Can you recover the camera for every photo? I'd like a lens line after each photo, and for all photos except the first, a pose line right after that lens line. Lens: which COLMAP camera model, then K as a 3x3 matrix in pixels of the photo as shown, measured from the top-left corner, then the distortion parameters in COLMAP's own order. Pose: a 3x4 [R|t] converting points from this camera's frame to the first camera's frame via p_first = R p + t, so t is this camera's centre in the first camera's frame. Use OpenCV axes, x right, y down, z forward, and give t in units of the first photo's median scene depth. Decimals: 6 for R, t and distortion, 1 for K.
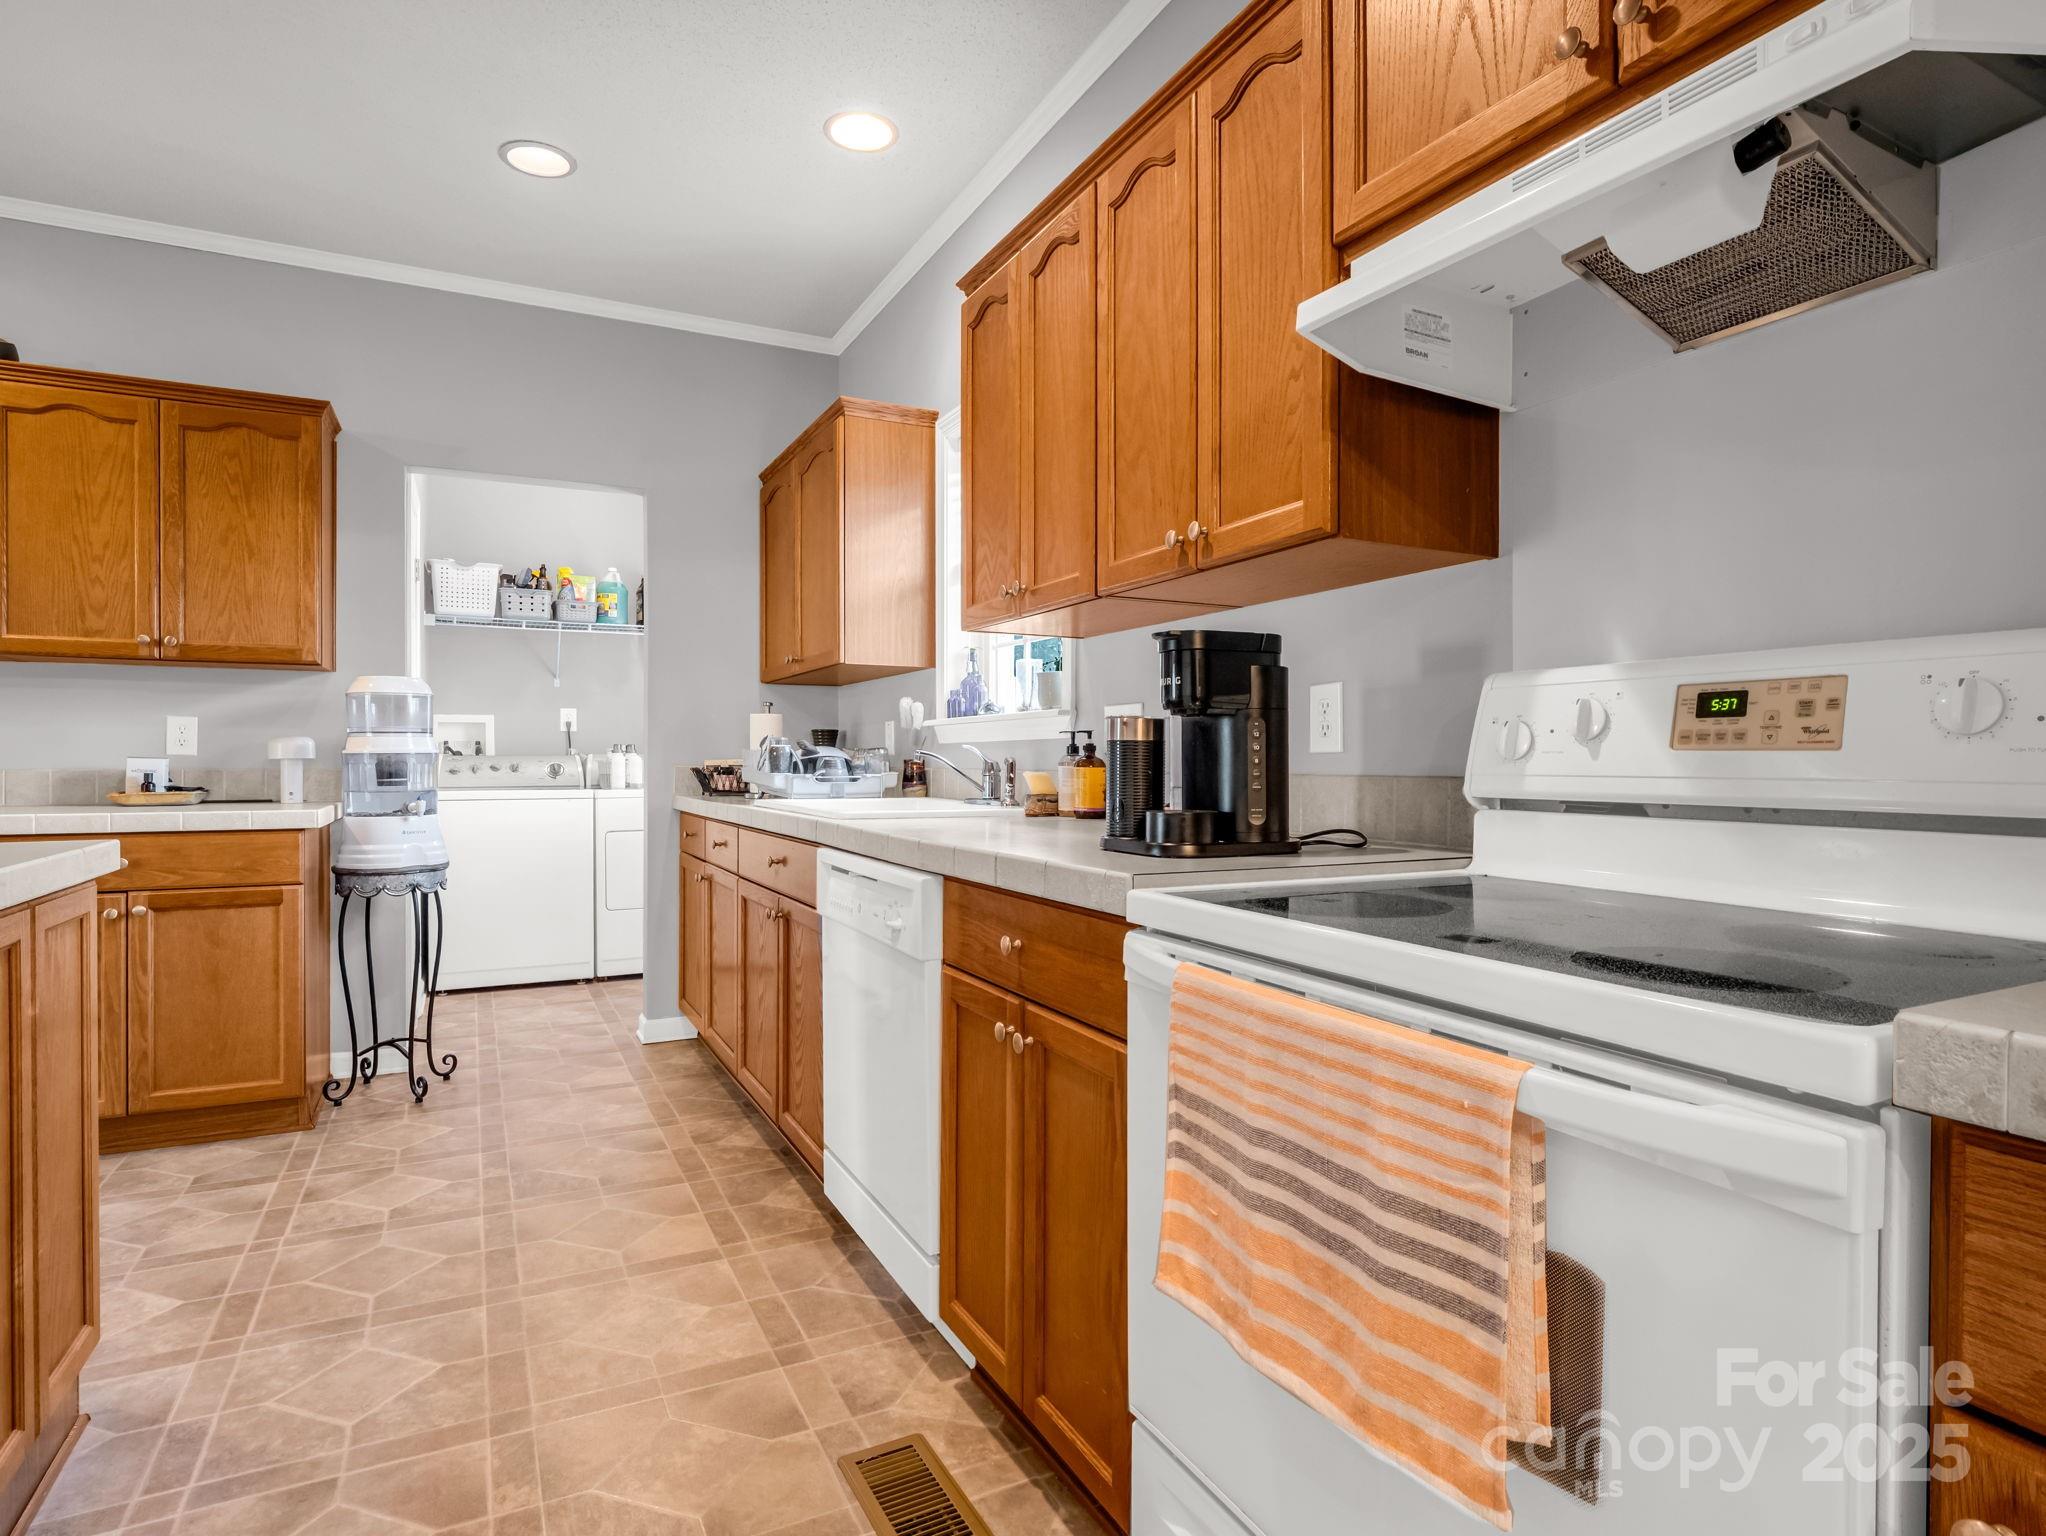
lens RADIAL K [[1107.0, 0, 1004.1], [0, 1107.0, 769.5], [0, 0, 1]] dist [-0.001567, -0.006075]
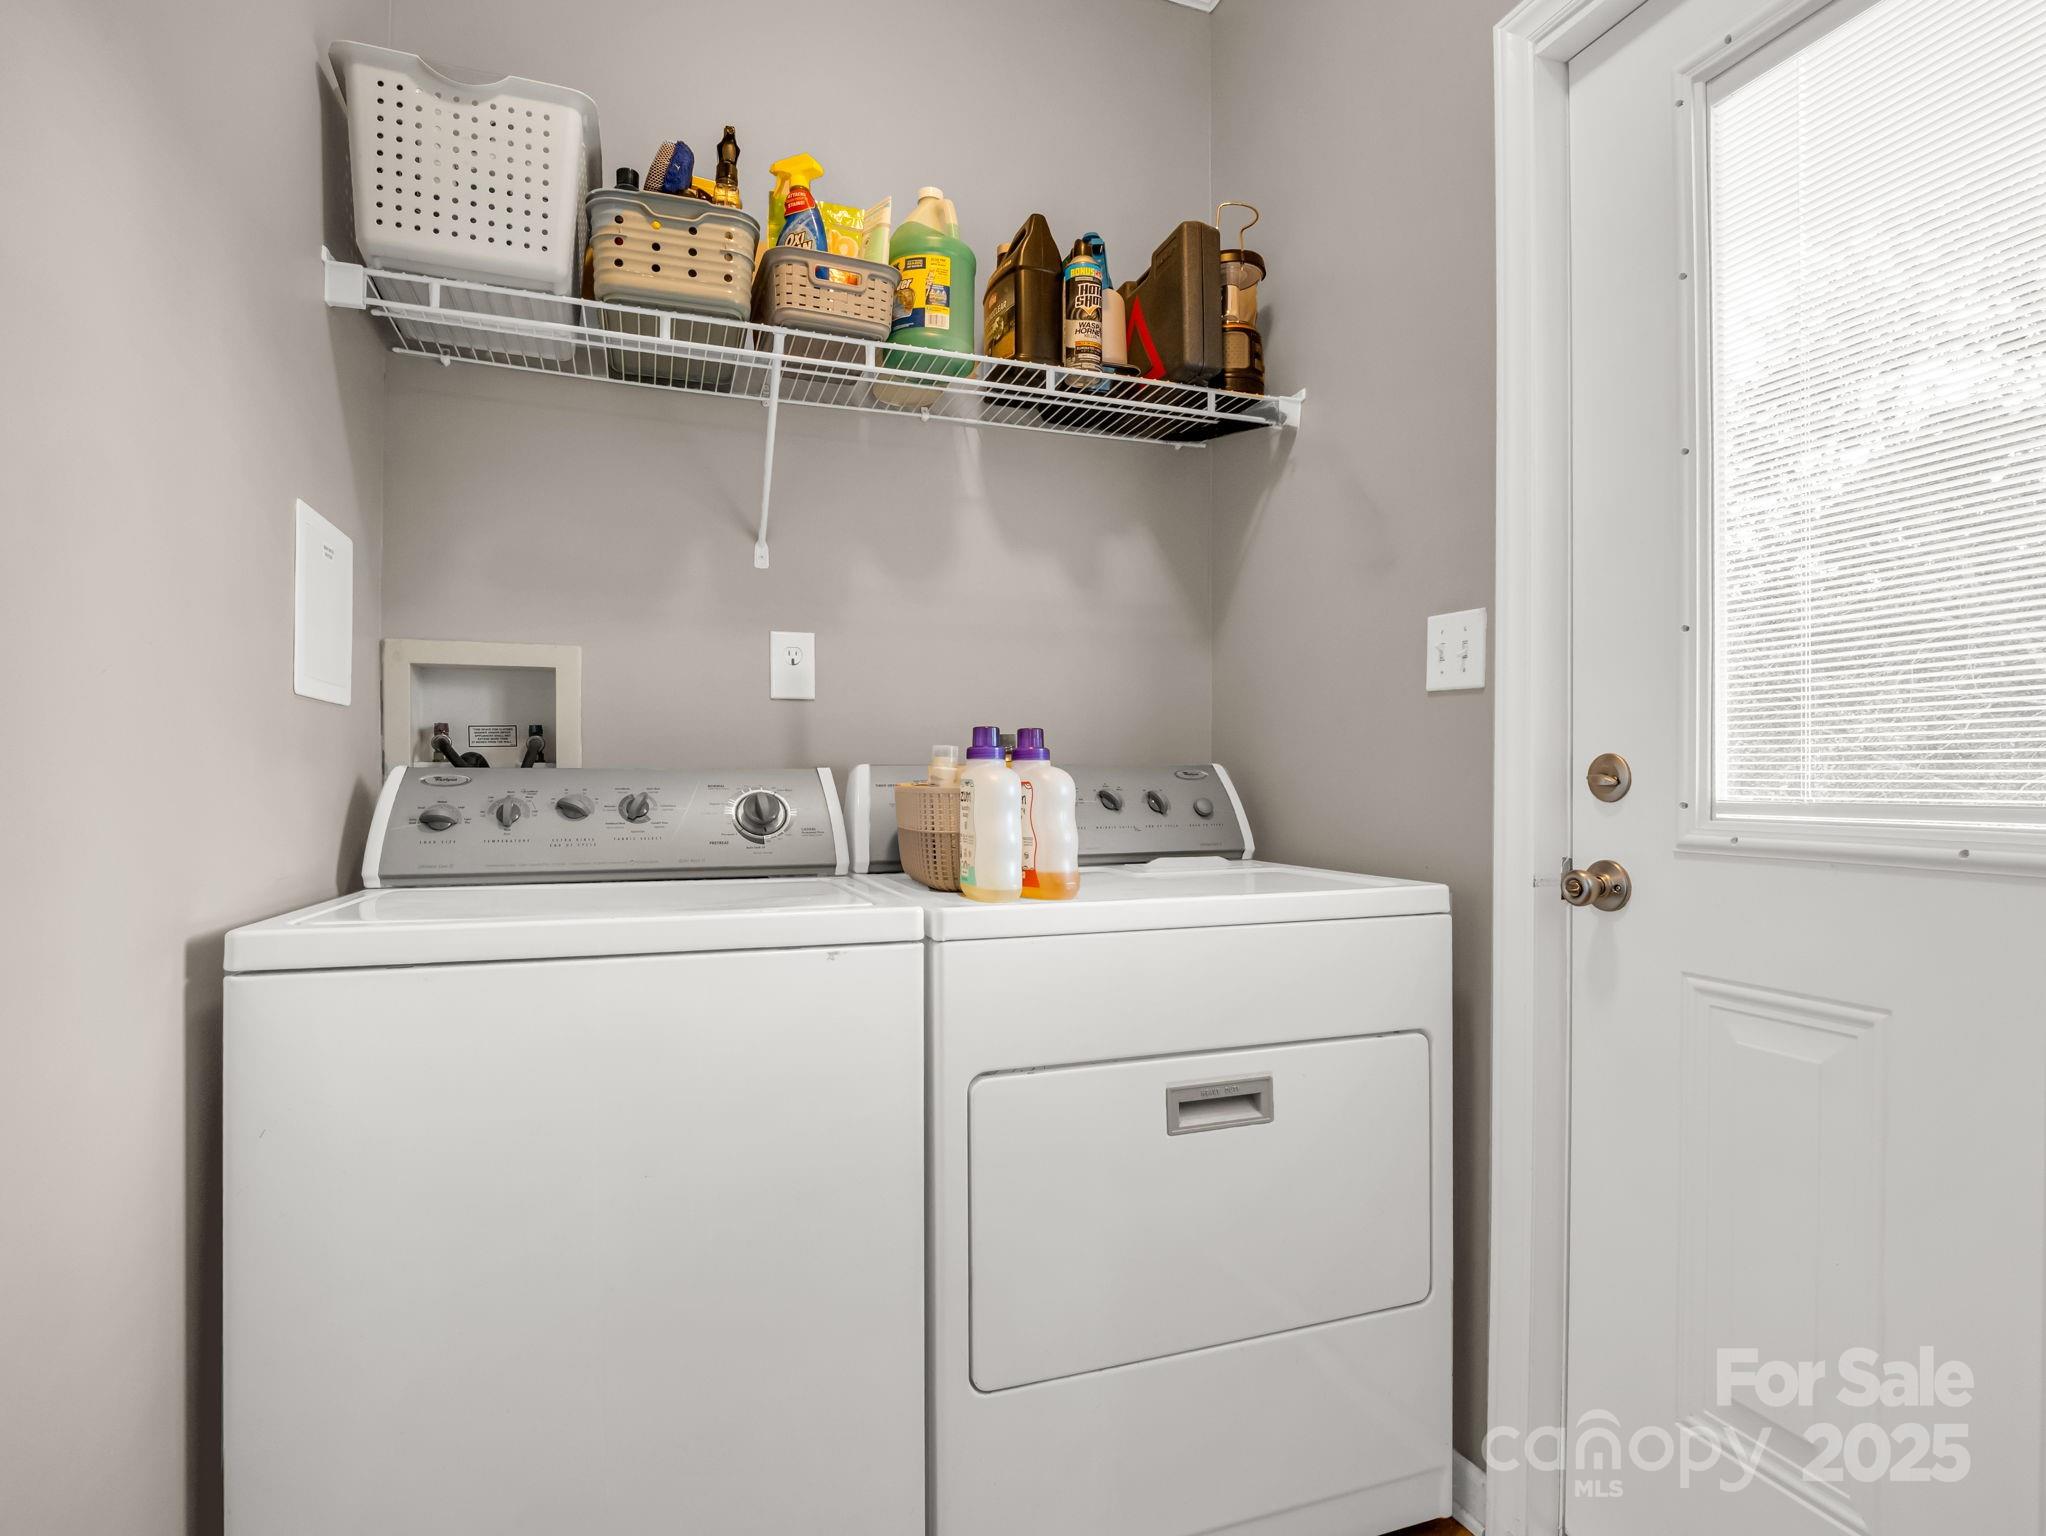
lens RADIAL K [[1107.0, 0, 1014.1], [0, 1107.0, 768.6], [0, 0, 1]] dist [-0.001567, -0.006075]
pose [[0.992212, 0.000994, -0.124557, -0.299795], [-0.003033, 0.999864, -0.016183, -0.007784], [0.124524, 0.016434, 0.992080, 0.708477]]
